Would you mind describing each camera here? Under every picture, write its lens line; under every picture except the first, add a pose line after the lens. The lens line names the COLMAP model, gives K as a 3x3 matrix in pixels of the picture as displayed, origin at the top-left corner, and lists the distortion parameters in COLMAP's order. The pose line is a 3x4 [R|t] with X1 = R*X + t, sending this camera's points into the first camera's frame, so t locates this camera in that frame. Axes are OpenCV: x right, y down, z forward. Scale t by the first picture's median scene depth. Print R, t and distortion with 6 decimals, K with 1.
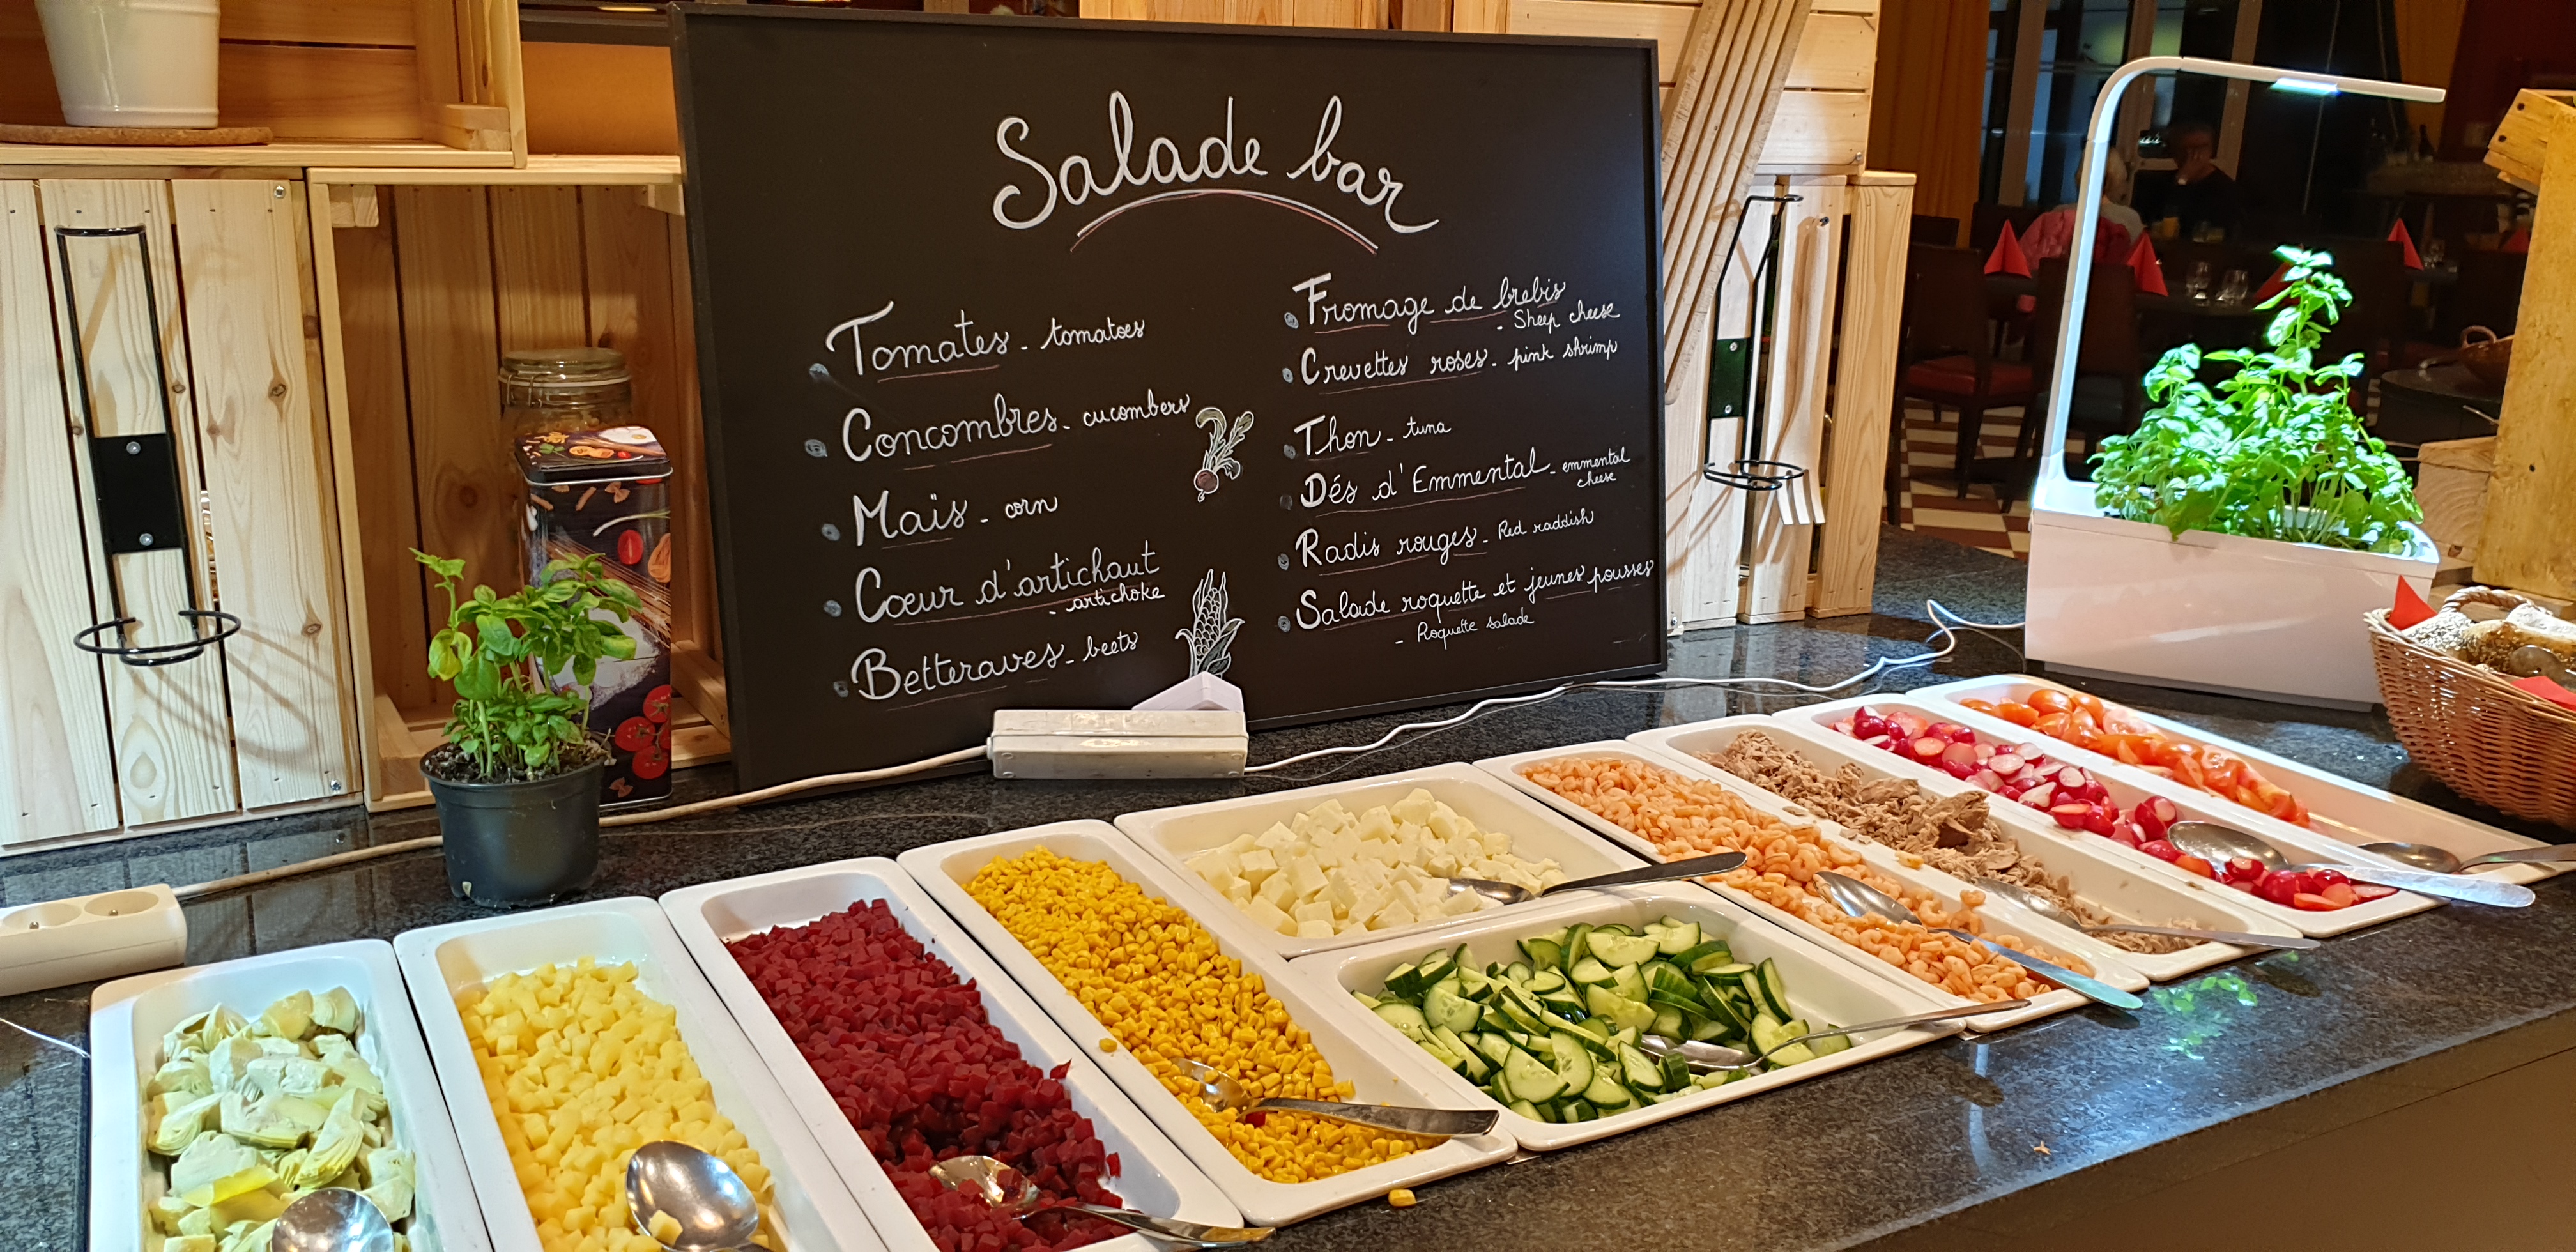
lens RADIAL K [[2084.1, 0, 1282.7], [0, 2084.1, 676.2], [0, 0, 1]] dist [0.262393, -1.027122]
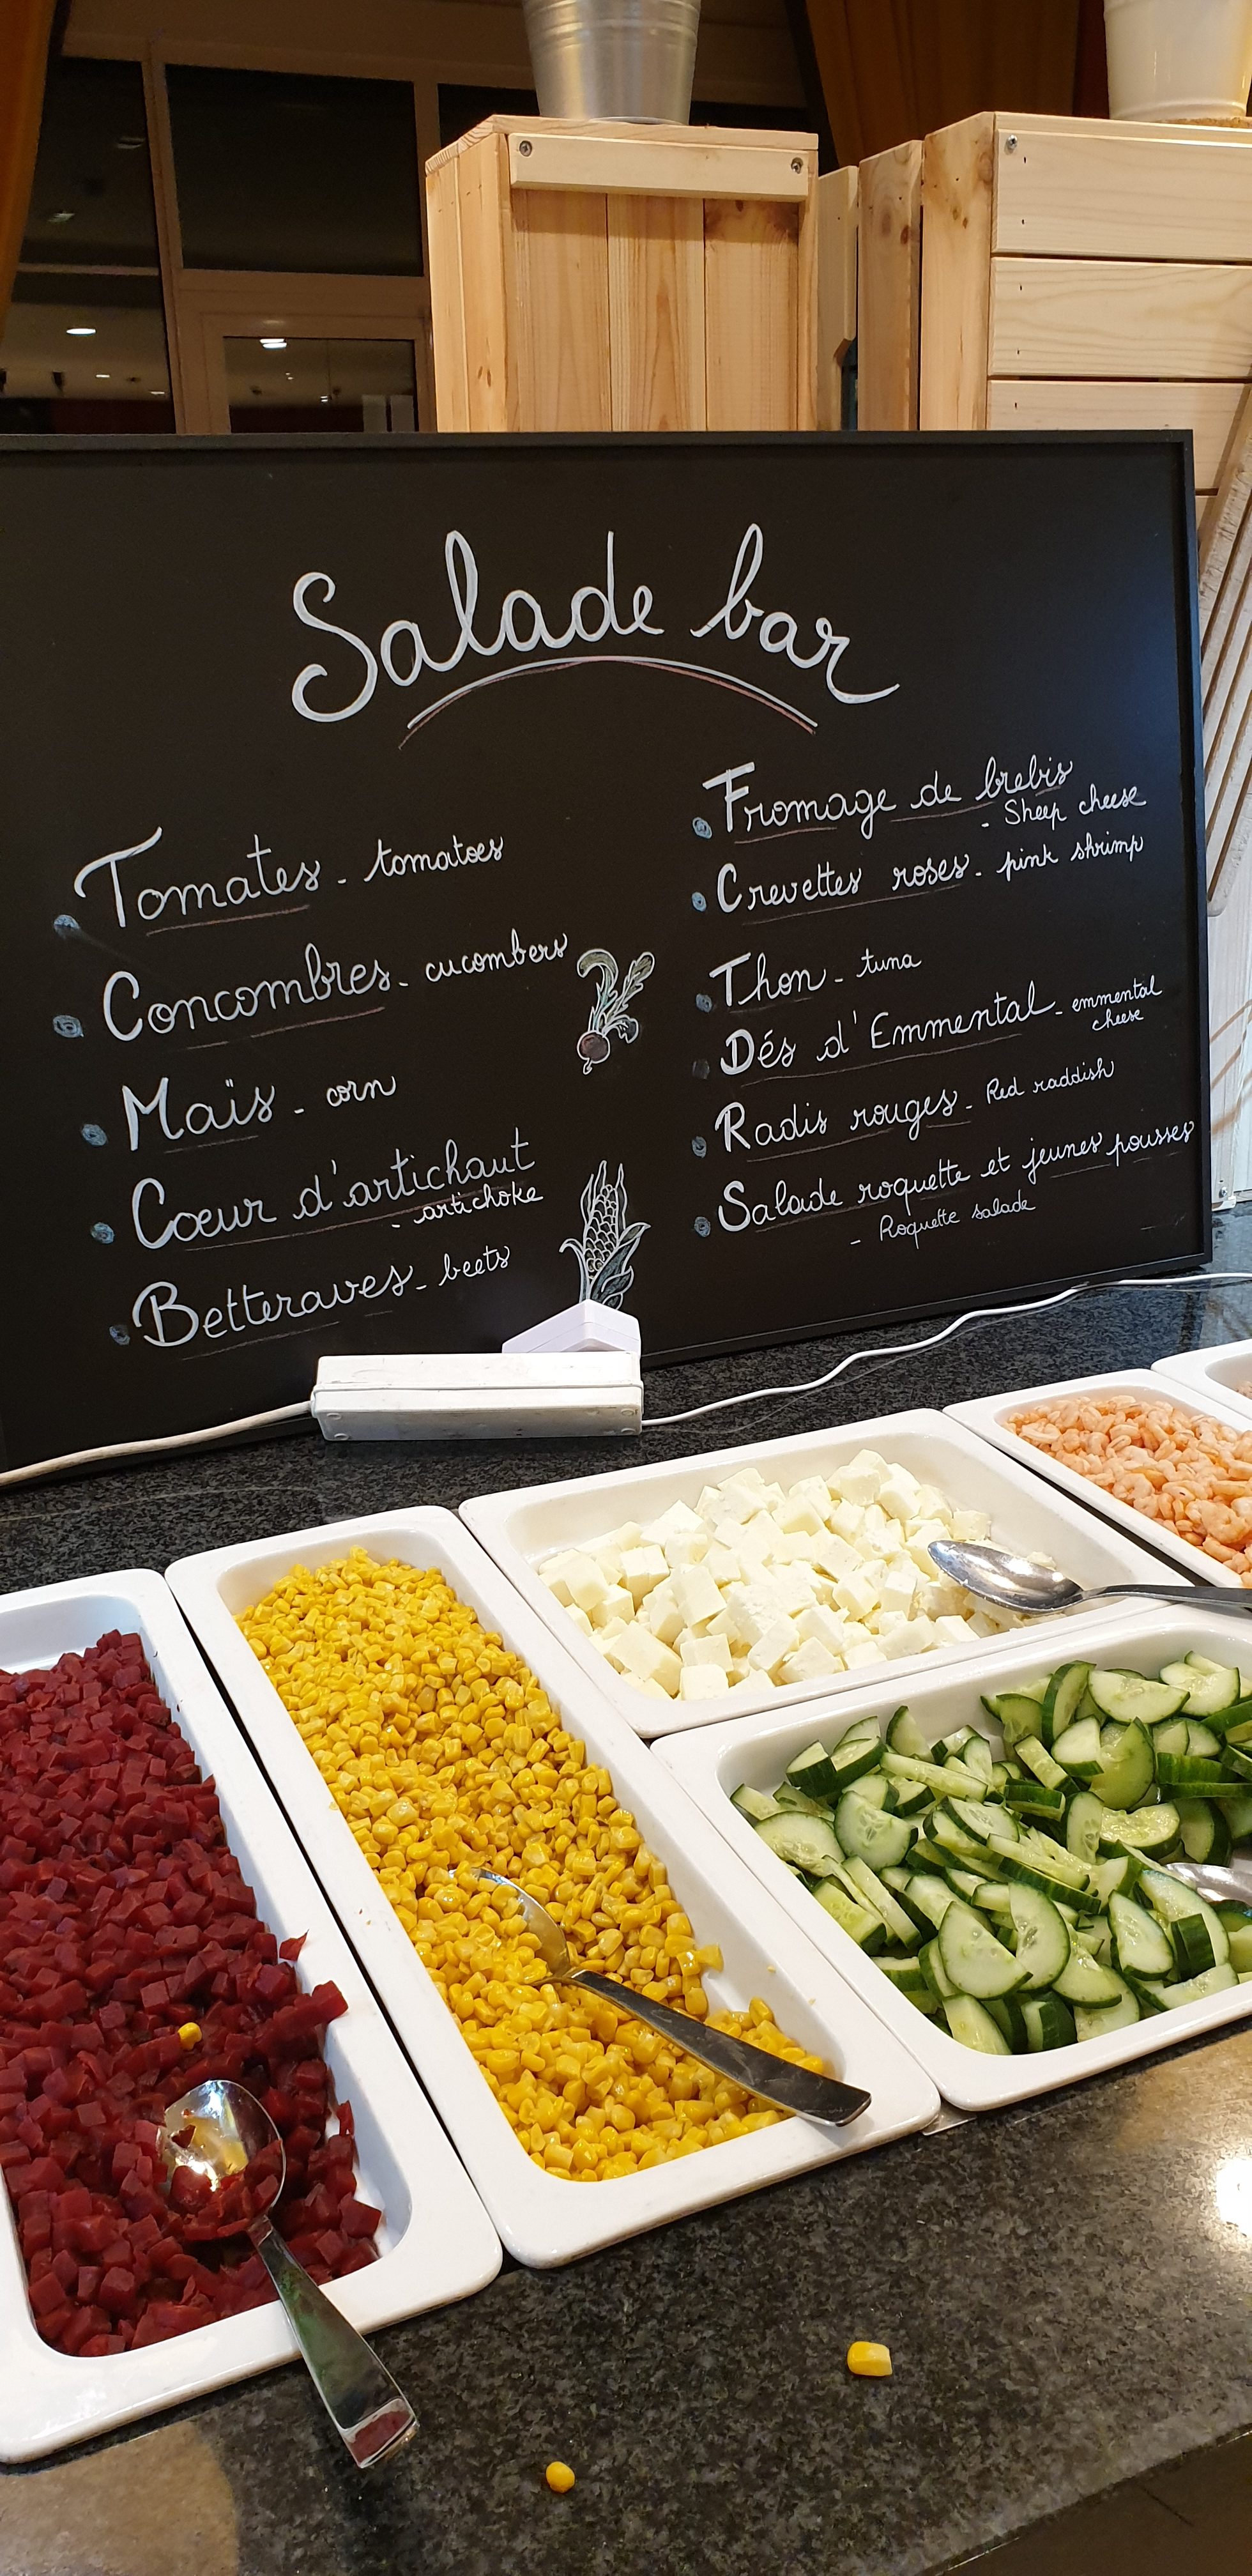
lens RADIAL K [[2084.1, 0, 622.0], [0, 2084.1, 1365.1], [0, 0, 1]] dist [0.262393, -1.027122]
pose [[0.994377, -0.013721, -0.105008, 0.056069], [0.022921, 0.995952, 0.086916, -0.045162], [0.103391, -0.088834, 0.990666, 0.233557]]
